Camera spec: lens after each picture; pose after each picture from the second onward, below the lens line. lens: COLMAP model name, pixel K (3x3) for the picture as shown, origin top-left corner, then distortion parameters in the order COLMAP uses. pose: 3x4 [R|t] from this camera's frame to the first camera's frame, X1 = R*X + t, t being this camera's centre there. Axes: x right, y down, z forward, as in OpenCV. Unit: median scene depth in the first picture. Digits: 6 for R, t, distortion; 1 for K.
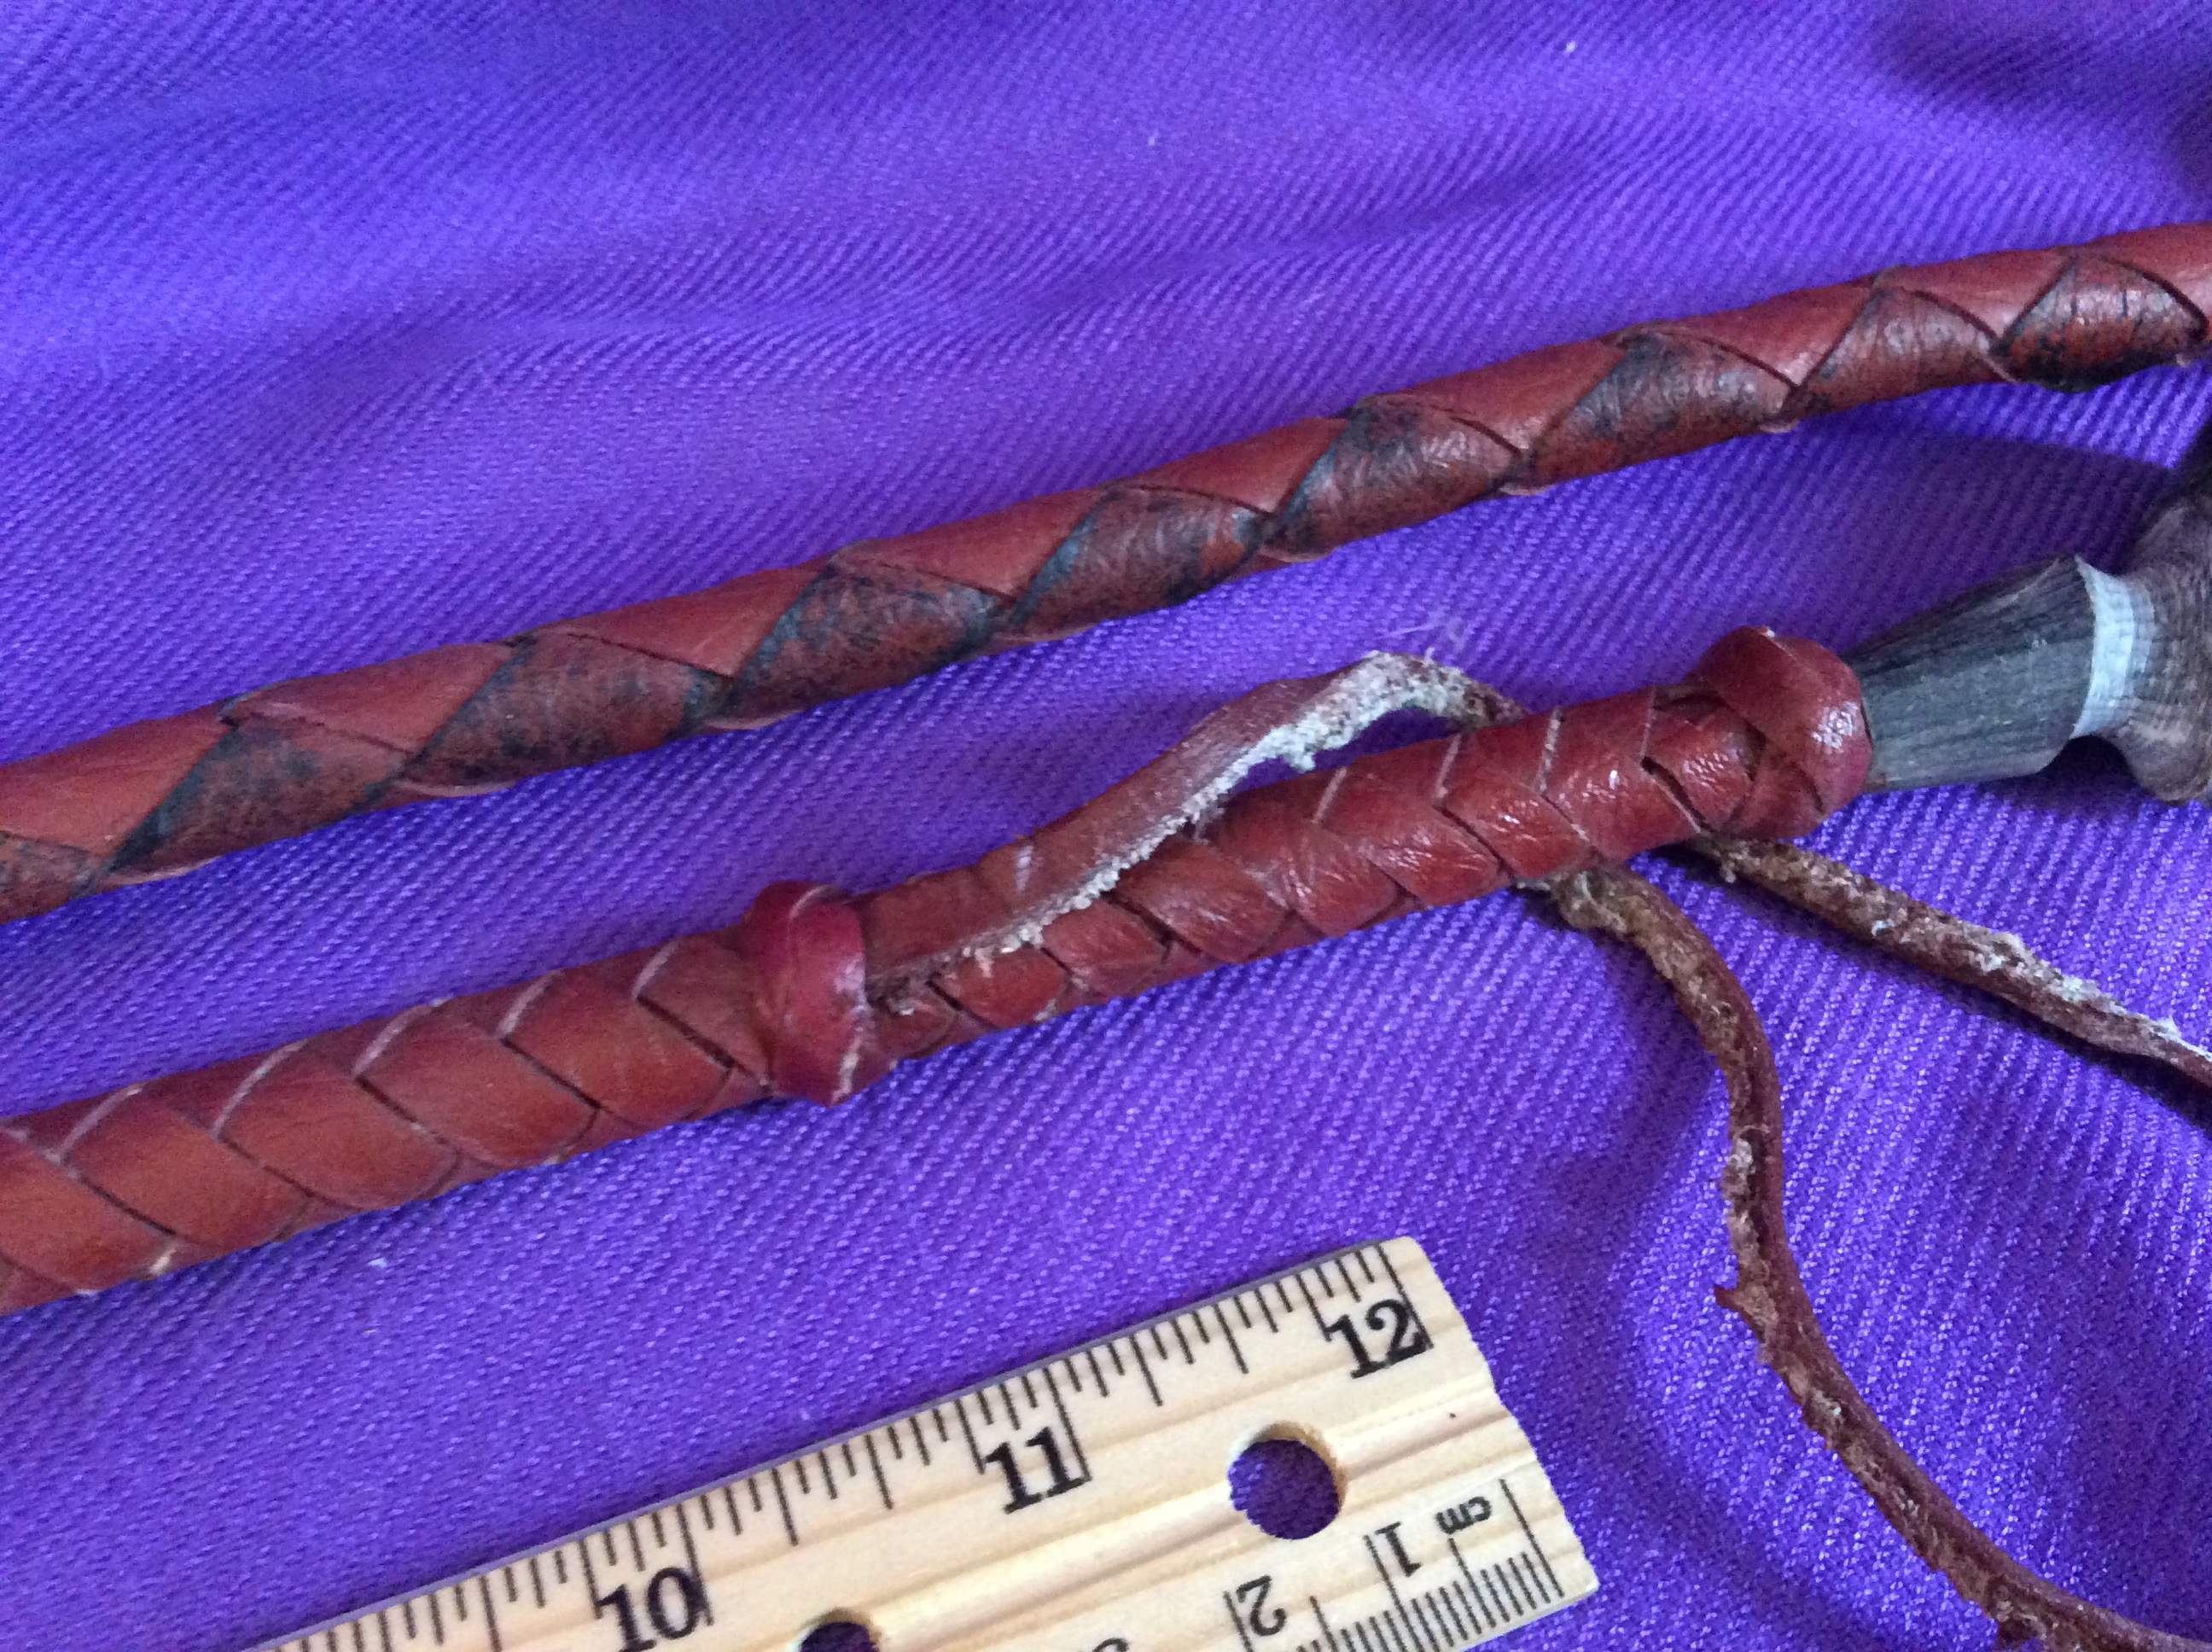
lens RADIAL K [[2096.5, 0, 1105.9], [0, 2096.5, 863.4], [0, 0, 1]] dist [0.132206, -0.381681]
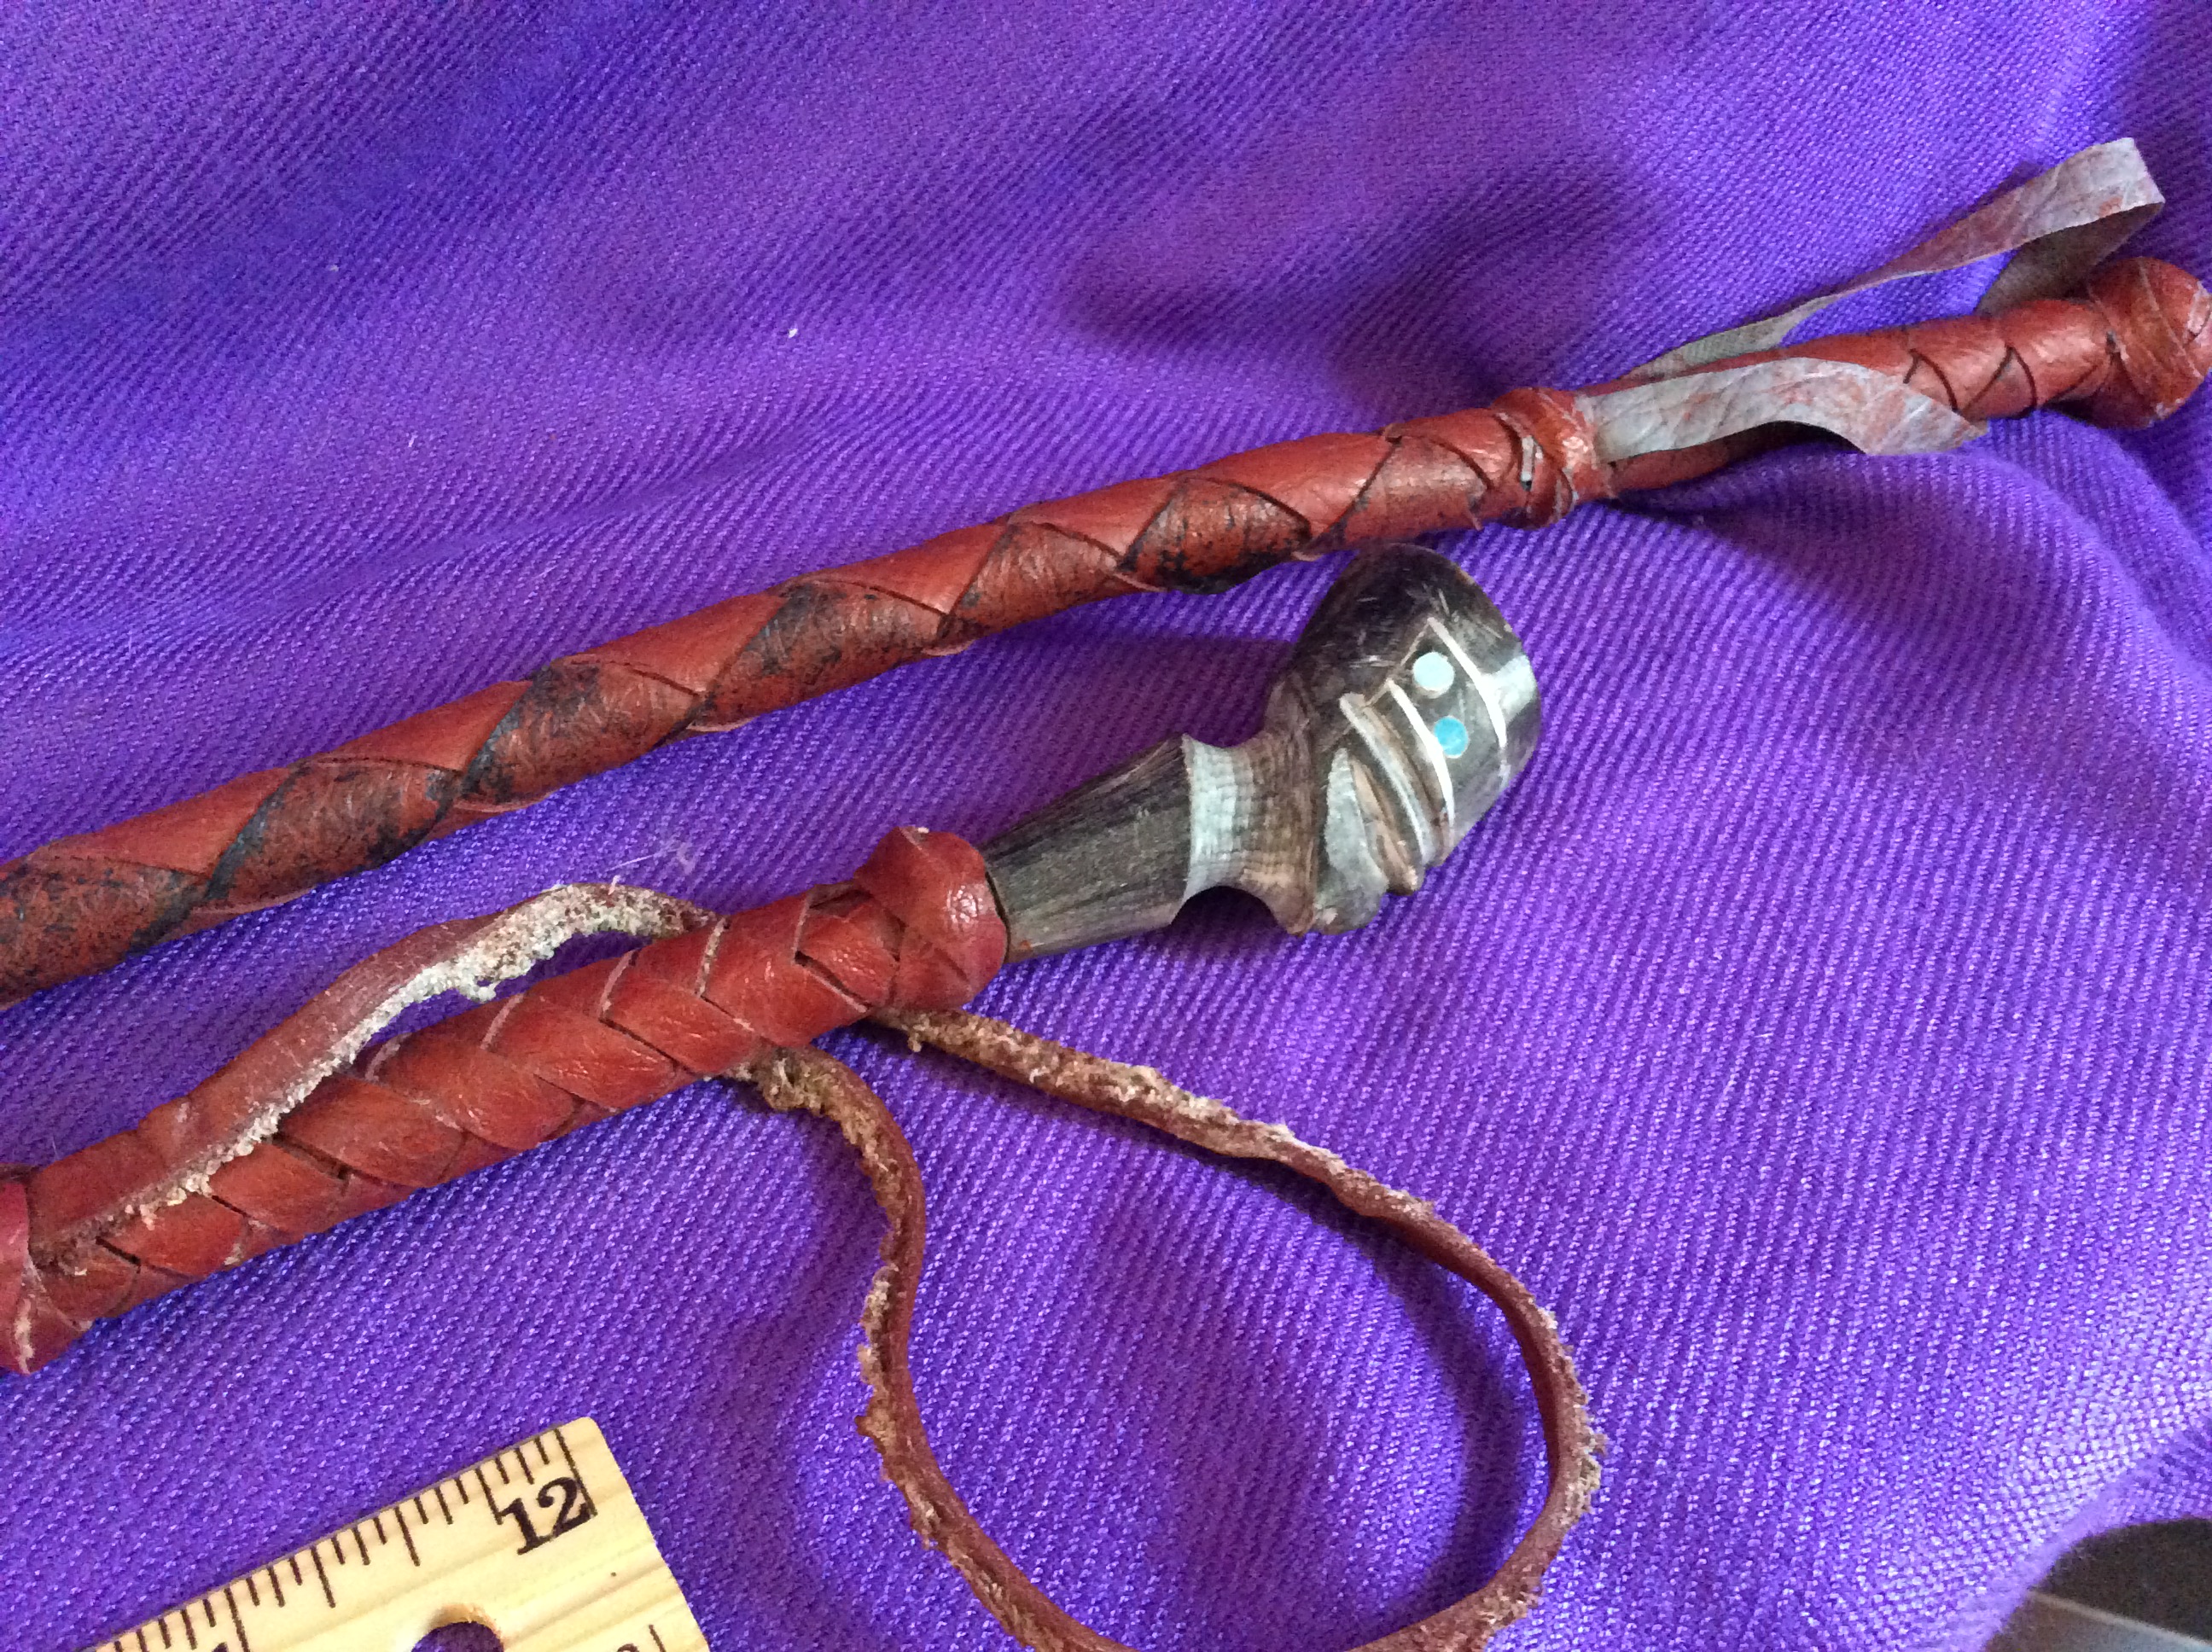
lens RADIAL K [[2064.4, 0, 1118.4], [0, 2064.4, 866.1], [0, 0, 1]] dist [0.118094, -0.325795]
pose [[0.983607, -0.113345, 0.140251, 0.269614], [0.126782, 0.987759, -0.090875, 0.026393], [-0.128234, 0.107166, 0.985937, -0.117387]]
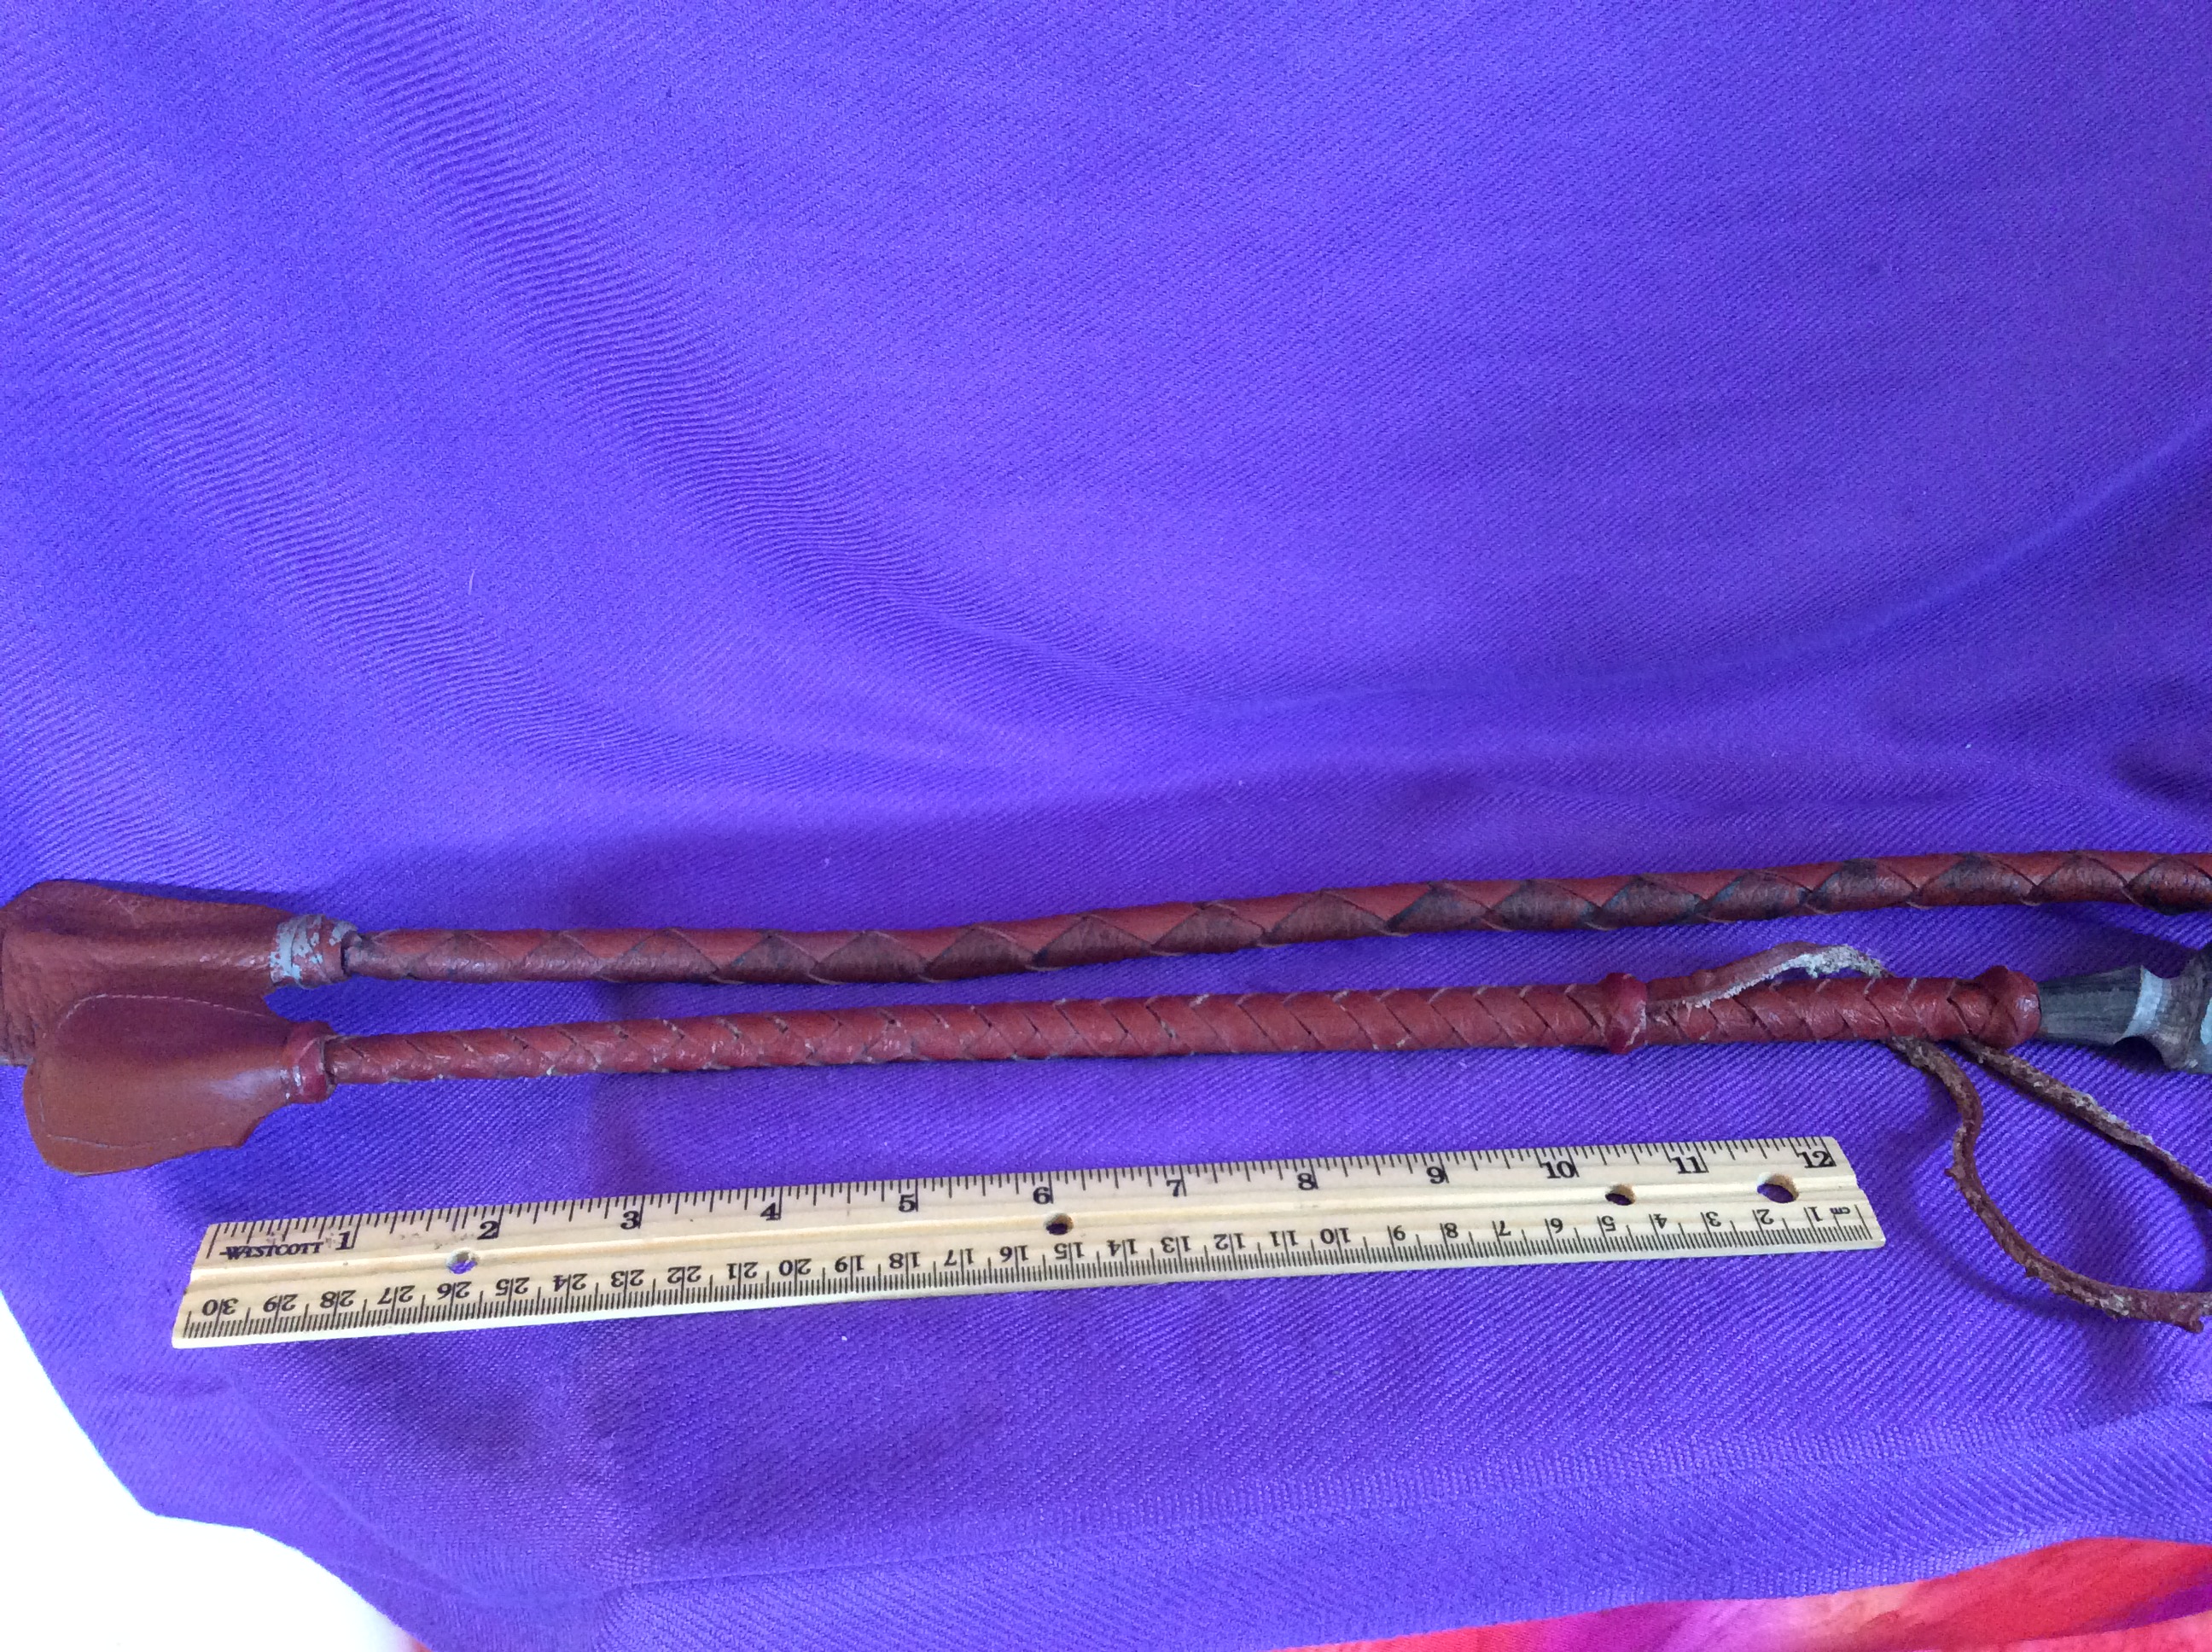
lens RADIAL K [[2051.7, 0, 1106.0], [0, 2051.7, 826.0], [0, 0, 1]] dist [0.113637, -0.277967]
pose [[0.958143, 0.168163, -0.231697, -0.187304], [-0.225885, 0.941279, -0.250939, 0.629027], [0.175893, 0.292772, 0.939865, -1.670256]]
